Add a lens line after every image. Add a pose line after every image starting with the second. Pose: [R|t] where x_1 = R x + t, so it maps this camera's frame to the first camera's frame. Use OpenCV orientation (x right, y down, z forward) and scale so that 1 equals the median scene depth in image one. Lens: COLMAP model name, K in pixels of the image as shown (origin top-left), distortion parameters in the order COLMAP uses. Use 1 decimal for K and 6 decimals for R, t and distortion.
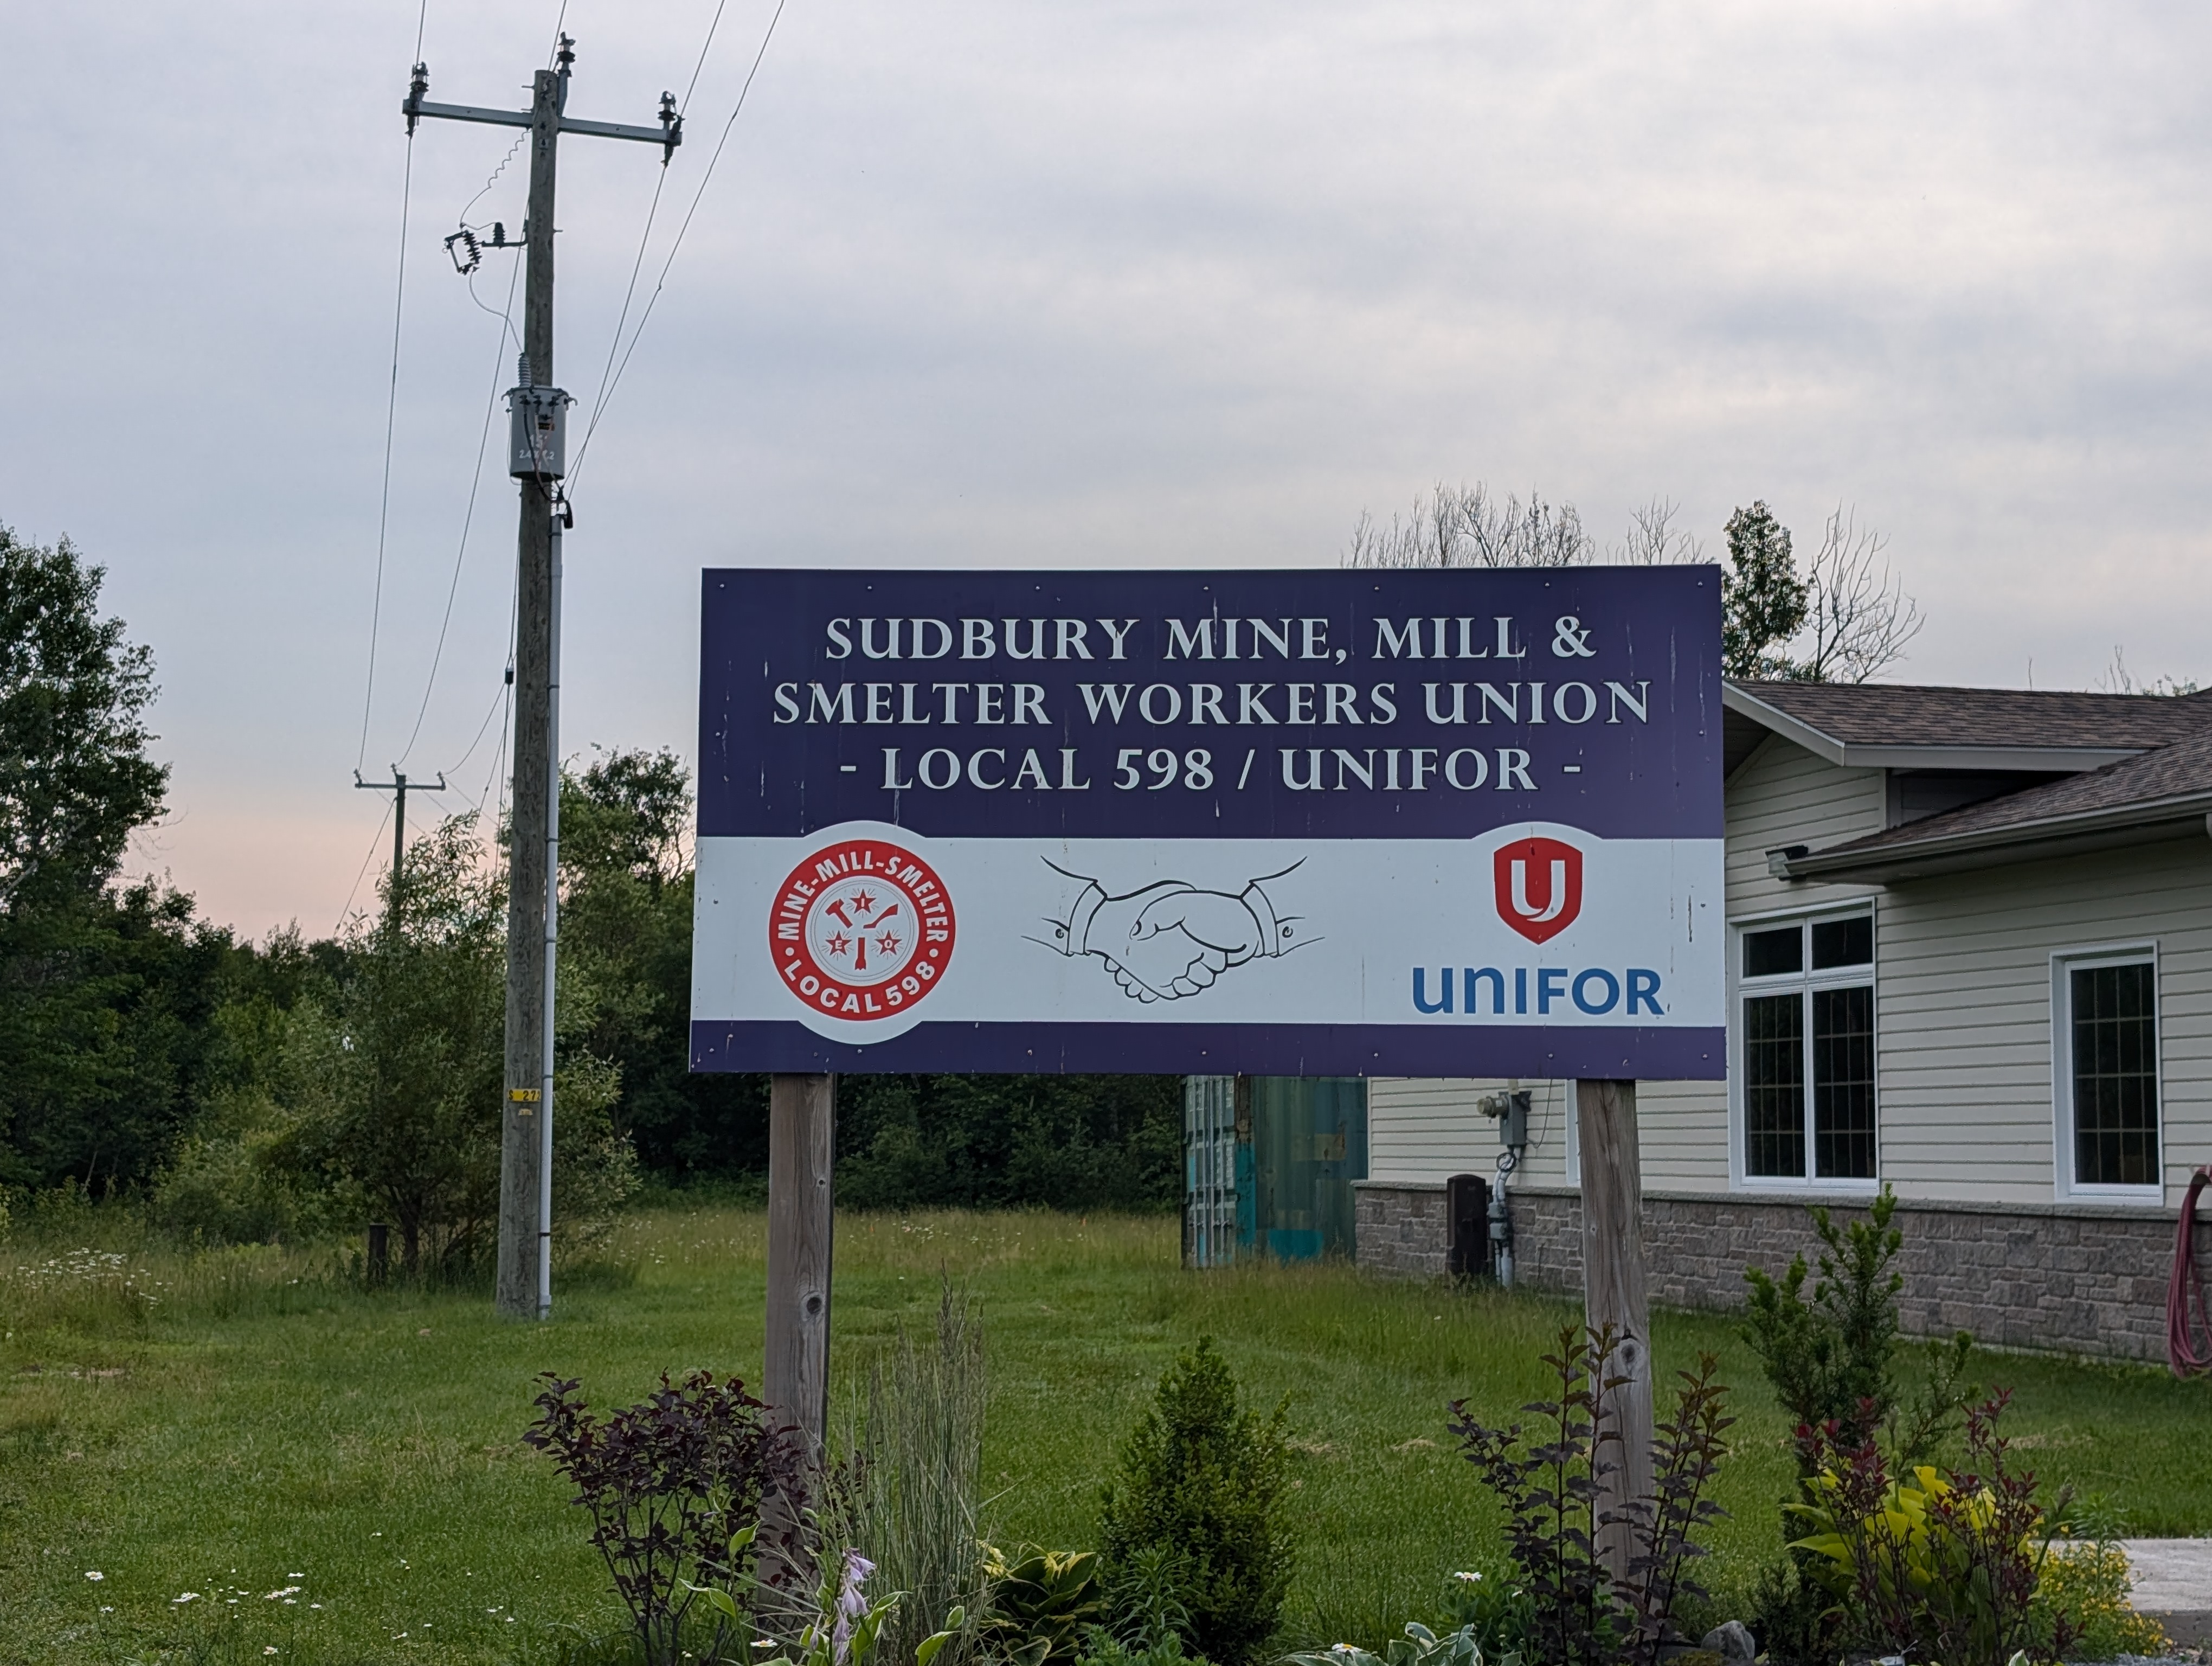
lens RADIAL K [[3587.6, 0, 1106.0], [0, 3587.6, 833.0], [0, 0, 1]] dist [0.321813, -2.069464]
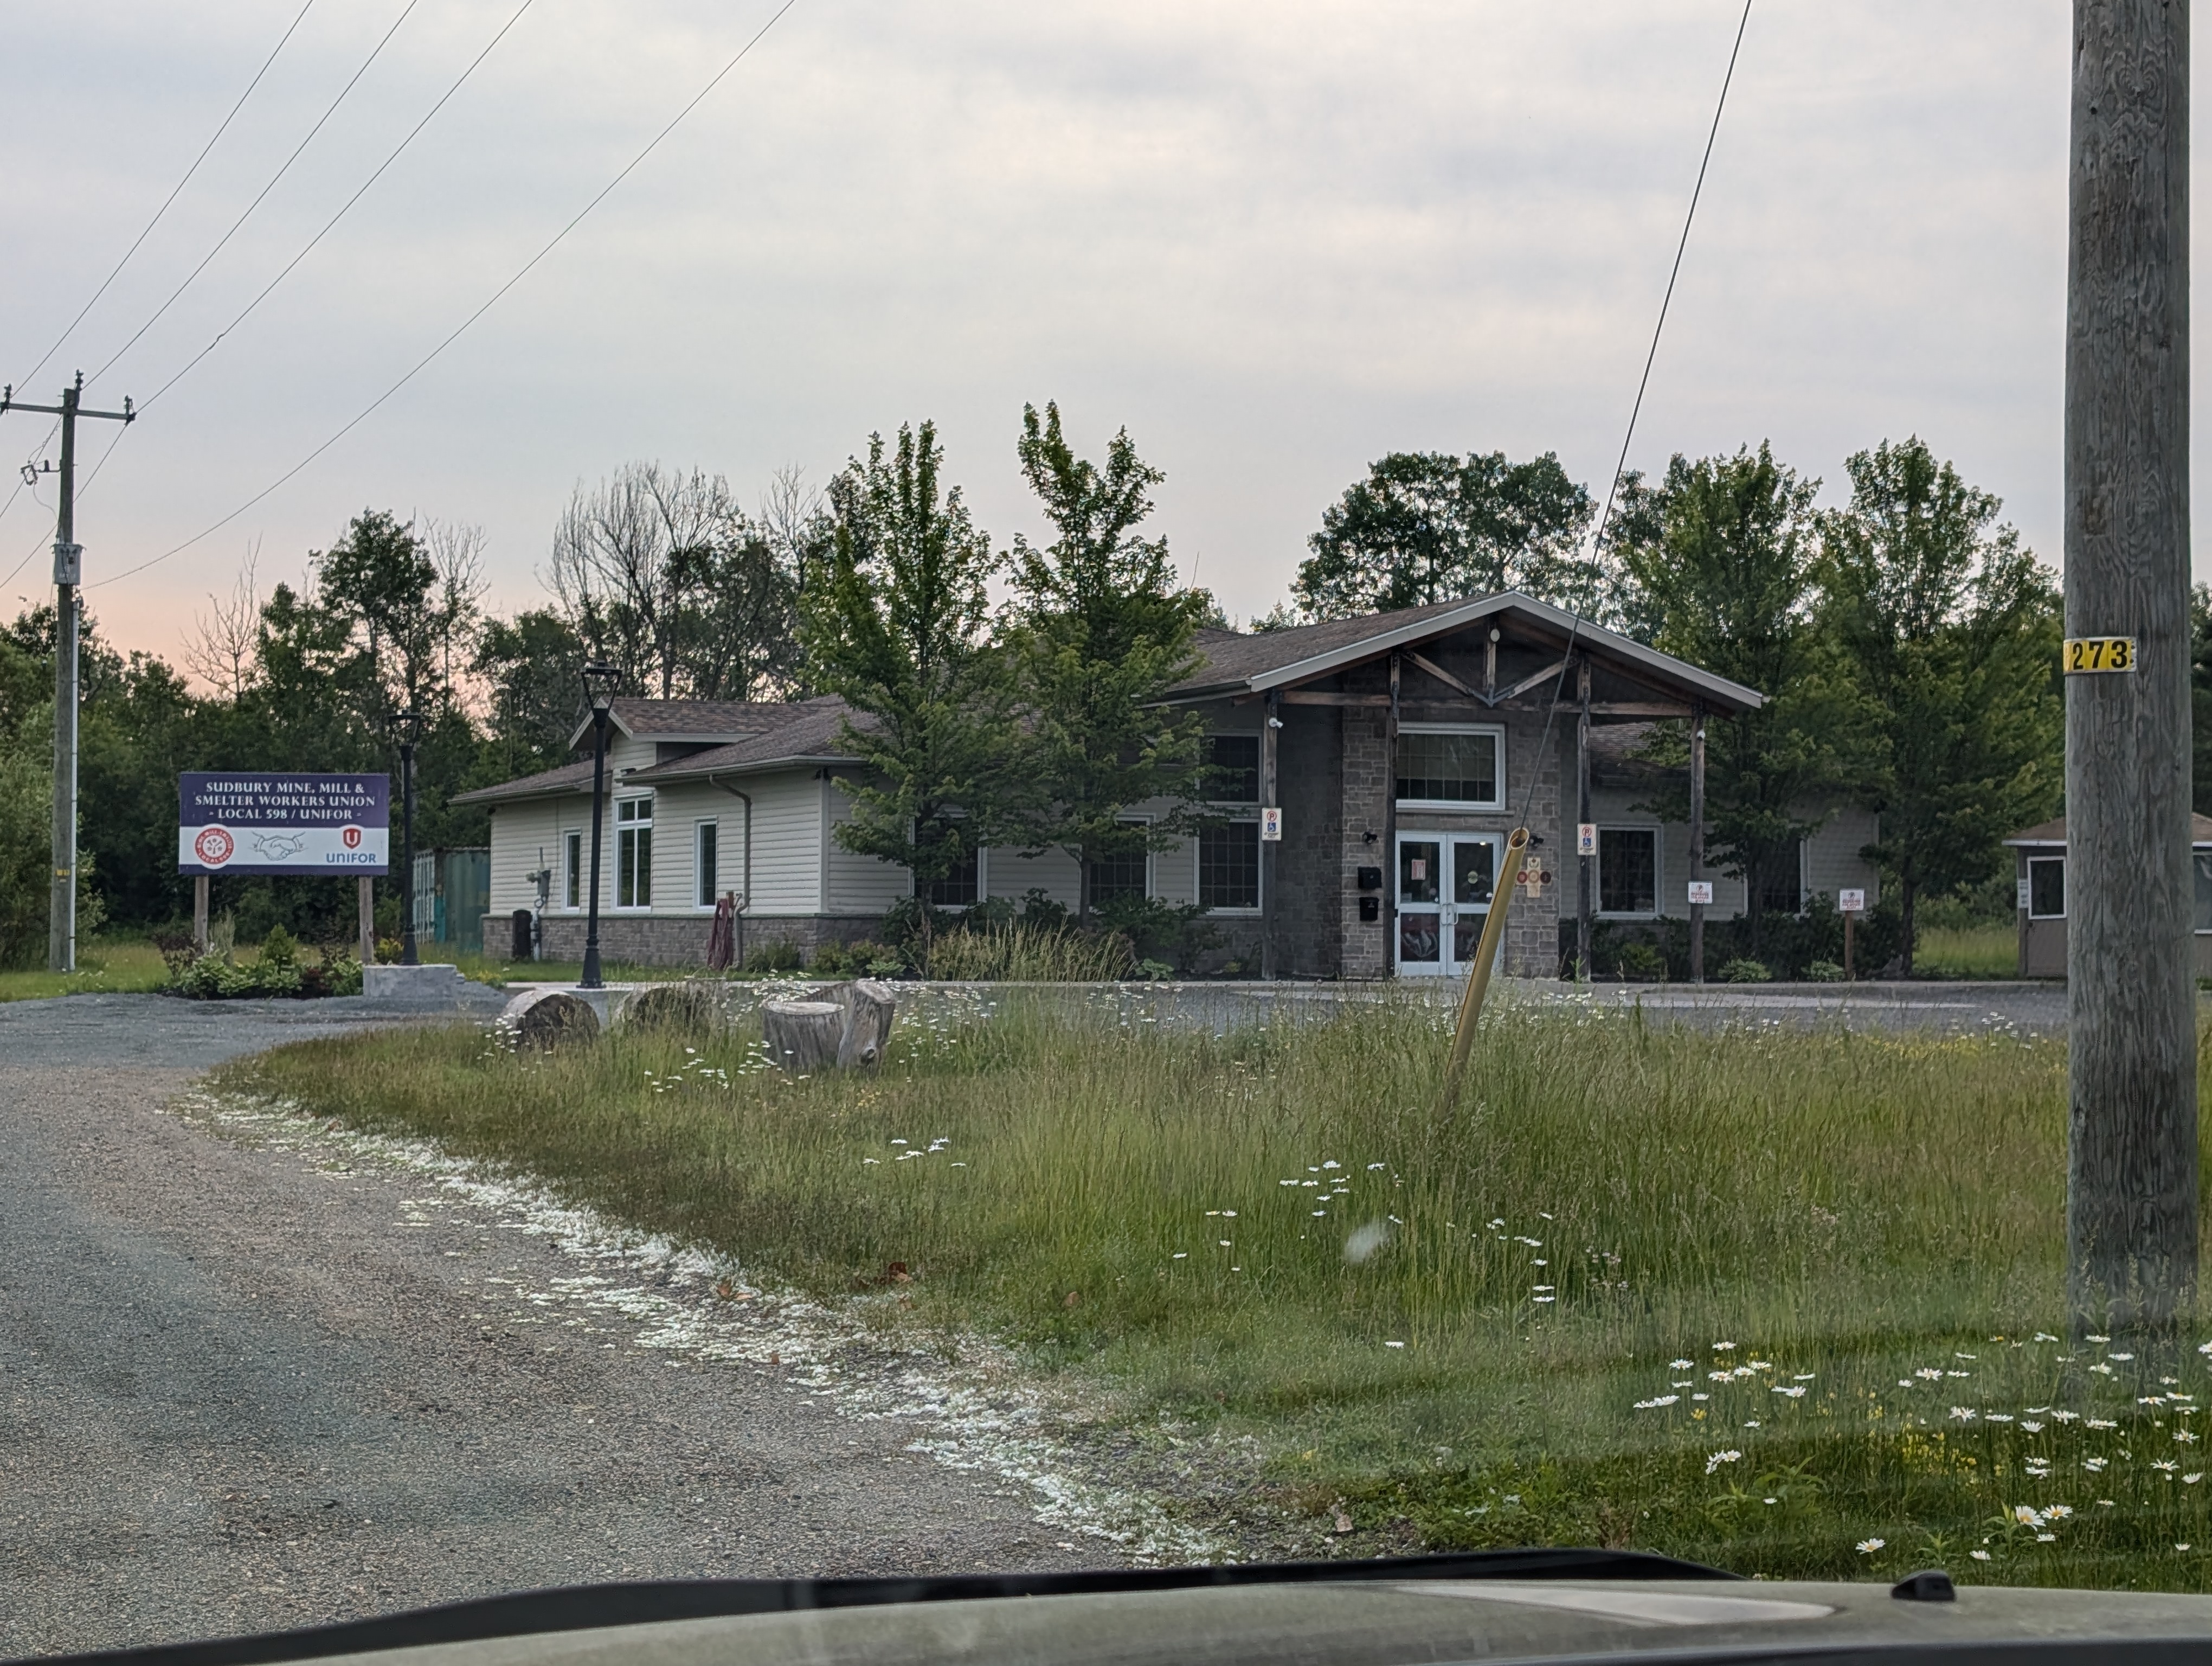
lens RADIAL K [[3587.6, 0, 1106.0], [0, 3587.6, 833.0], [0, 0, 1]] dist [0.321813, -2.069464]
pose [[0.986235, 0.001340, 0.165346, 0.111029], [-0.012084, 0.997878, 0.063988, -0.113874], [-0.164909, -0.065105, 0.984158, -1.445659]]
